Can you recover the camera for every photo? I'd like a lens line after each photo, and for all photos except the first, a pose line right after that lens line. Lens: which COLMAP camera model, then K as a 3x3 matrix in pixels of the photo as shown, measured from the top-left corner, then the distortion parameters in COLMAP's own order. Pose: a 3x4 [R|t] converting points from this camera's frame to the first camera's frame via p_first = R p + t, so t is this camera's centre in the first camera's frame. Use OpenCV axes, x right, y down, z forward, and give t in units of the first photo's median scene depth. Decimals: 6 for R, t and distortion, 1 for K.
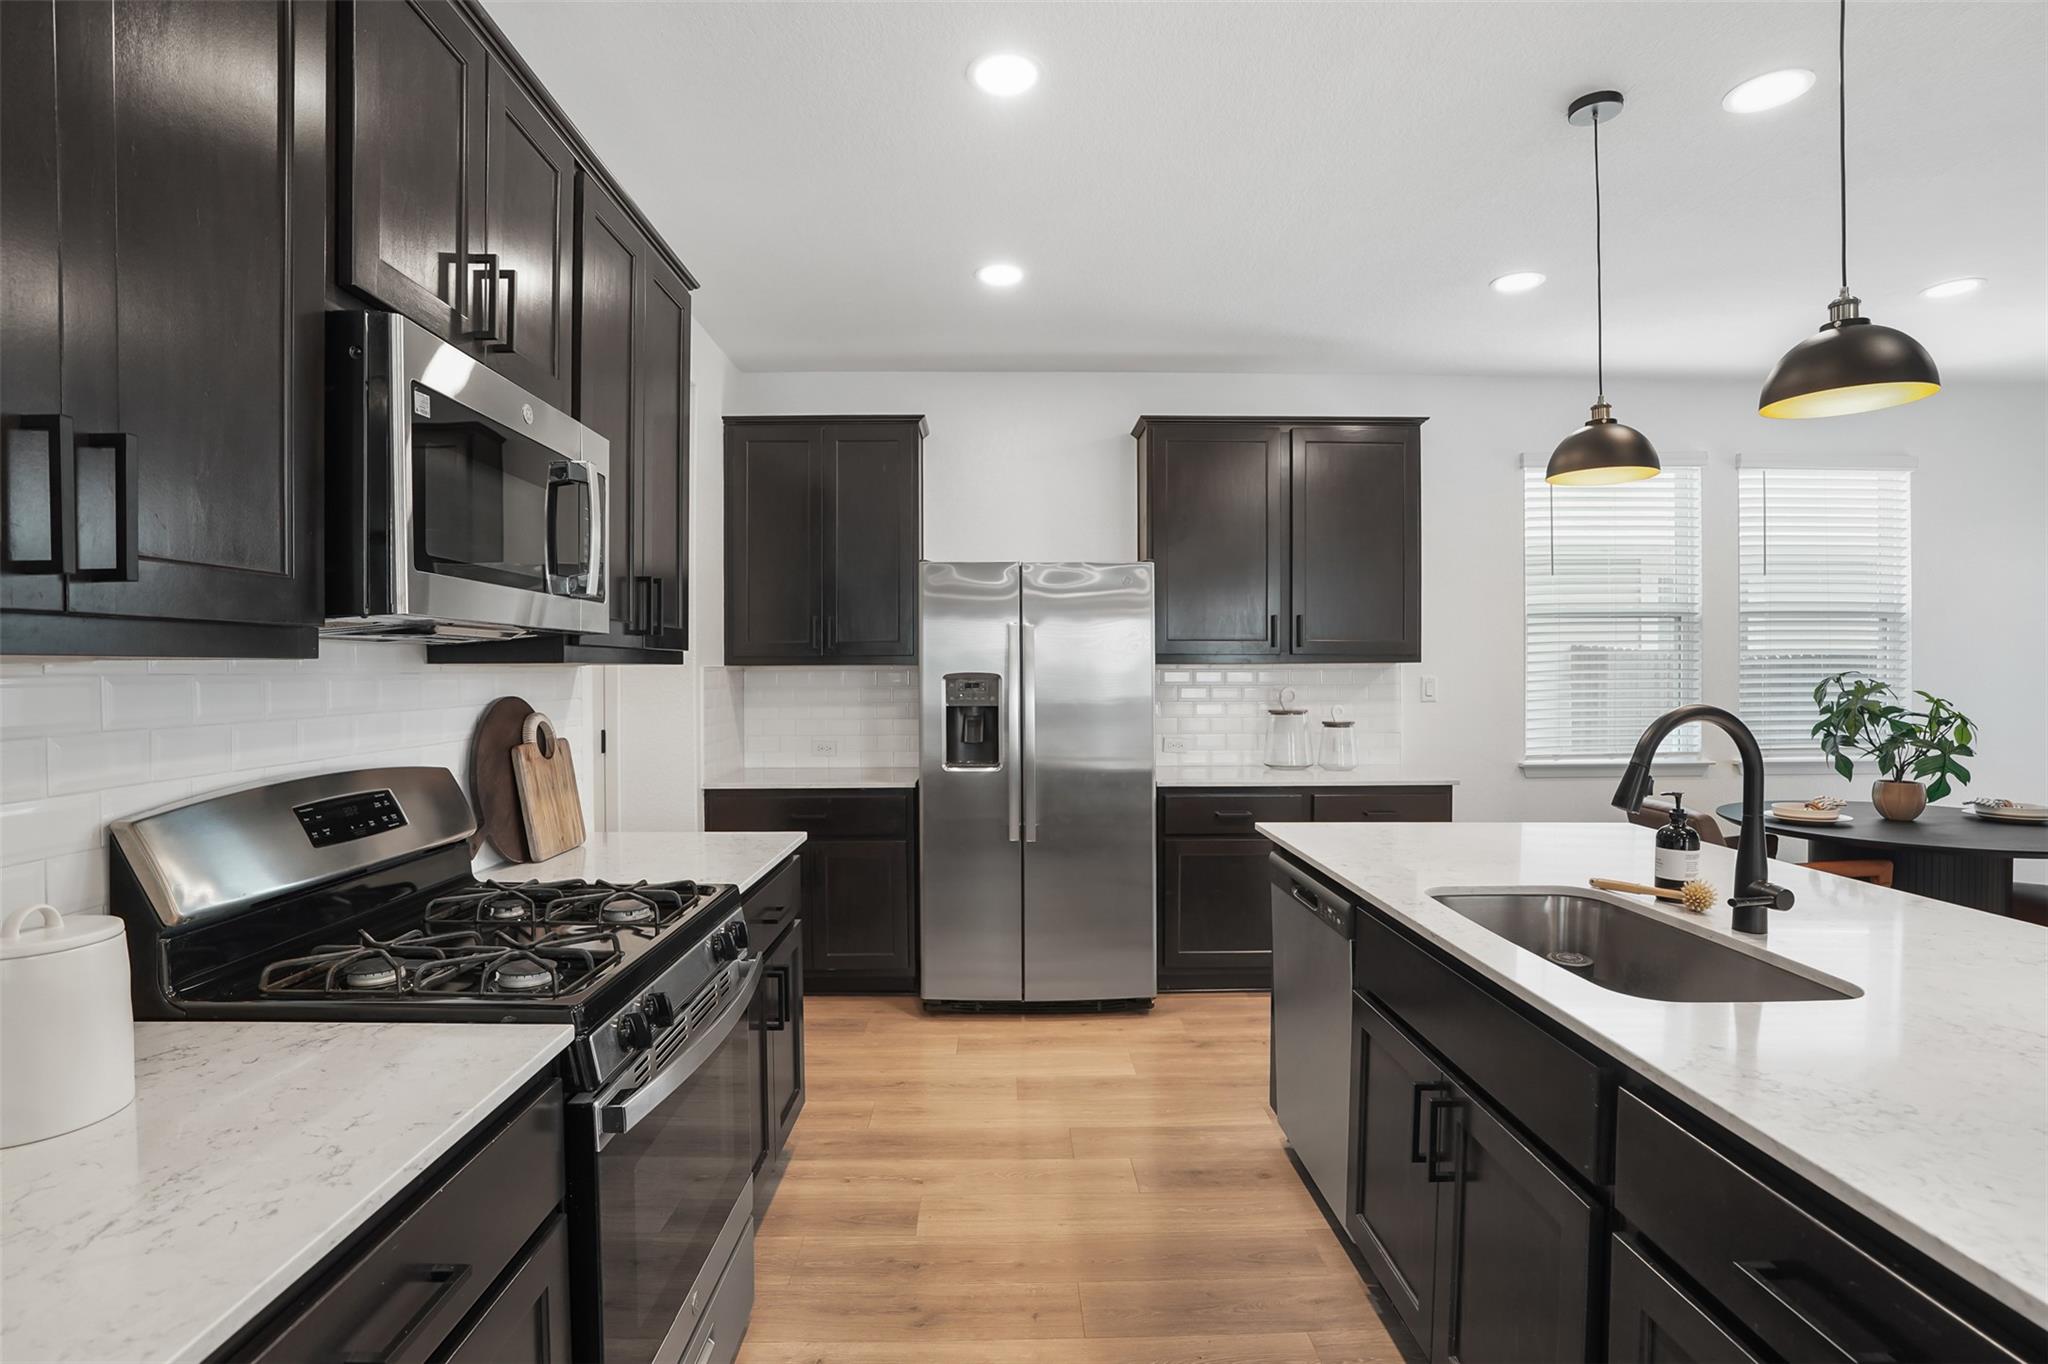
lens RADIAL K [[1000.9, 0, 1002.3], [0, 1000.9, 680.1], [0, 0, 1]] dist [-0.054117, 0.012750]
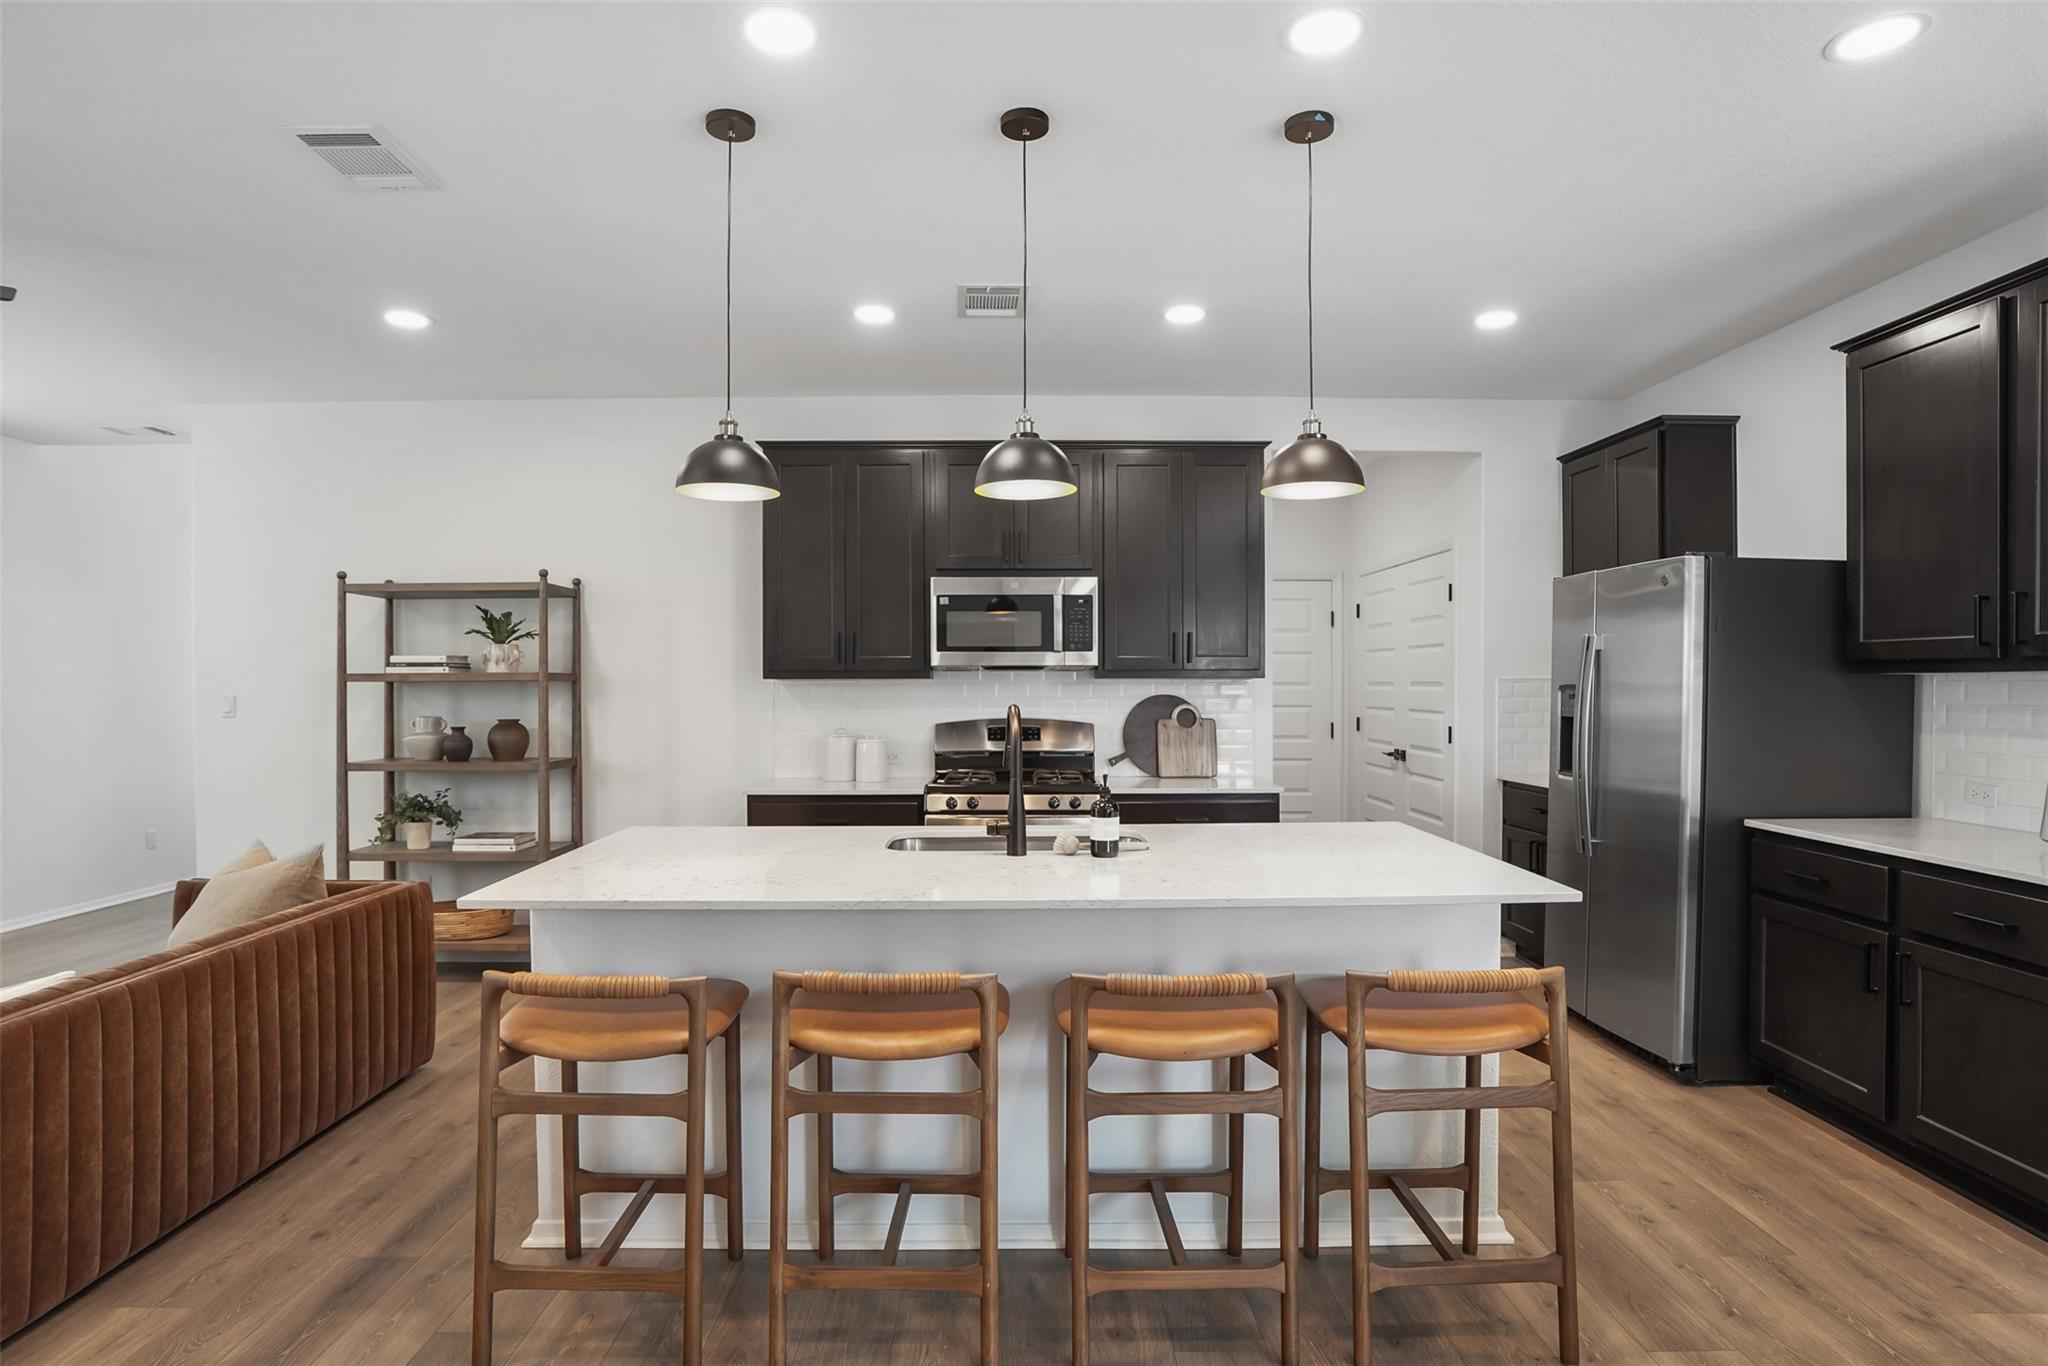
lens RADIAL K [[1143.1, 0, 1009.8], [0, 1143.1, 690.4], [0, 0, 1]] dist [-0.051395, 0.024305]
pose [[-0.037480, 0.007514, -0.999269, 1.245946], [-0.011198, 0.999906, 0.007939, -0.003724], [0.999235, 0.011488, -0.037392, 0.519255]]
